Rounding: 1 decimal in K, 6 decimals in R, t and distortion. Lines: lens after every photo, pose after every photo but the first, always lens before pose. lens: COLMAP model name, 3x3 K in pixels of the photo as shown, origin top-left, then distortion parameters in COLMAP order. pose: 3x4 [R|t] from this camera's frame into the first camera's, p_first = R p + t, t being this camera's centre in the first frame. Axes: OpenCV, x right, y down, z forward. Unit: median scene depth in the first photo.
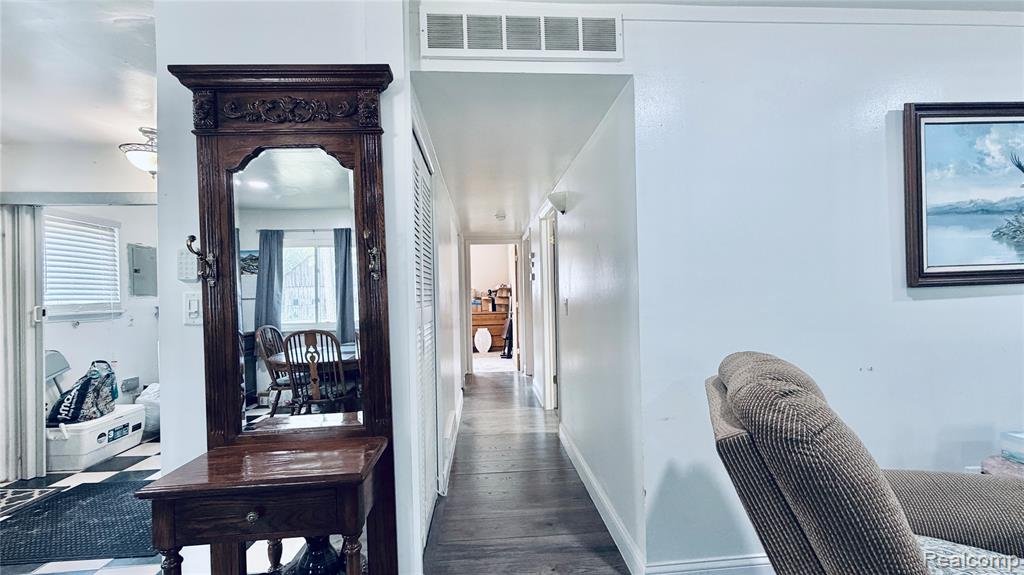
lens RADIAL K [[408.0, 0, 508.4], [0, 408.0, 288.9], [0, 0, 1]] dist [-0.001063, 0.000379]
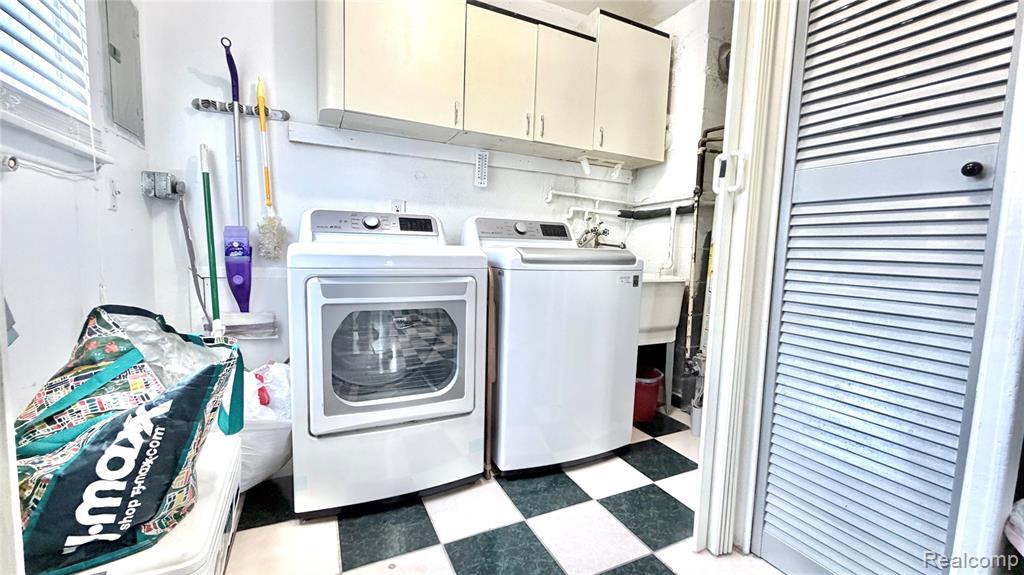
lens RADIAL K [[408.0, 0, 508.4], [0, 408.0, 288.9], [0, 0, 1]] dist [-0.001063, 0.000379]
pose [[0.925846, 0.027664, 0.376886, -0.961558], [-0.065215, 0.994050, 0.087239, 0.135575], [-0.372231, -0.105349, 0.922142, 0.709650]]
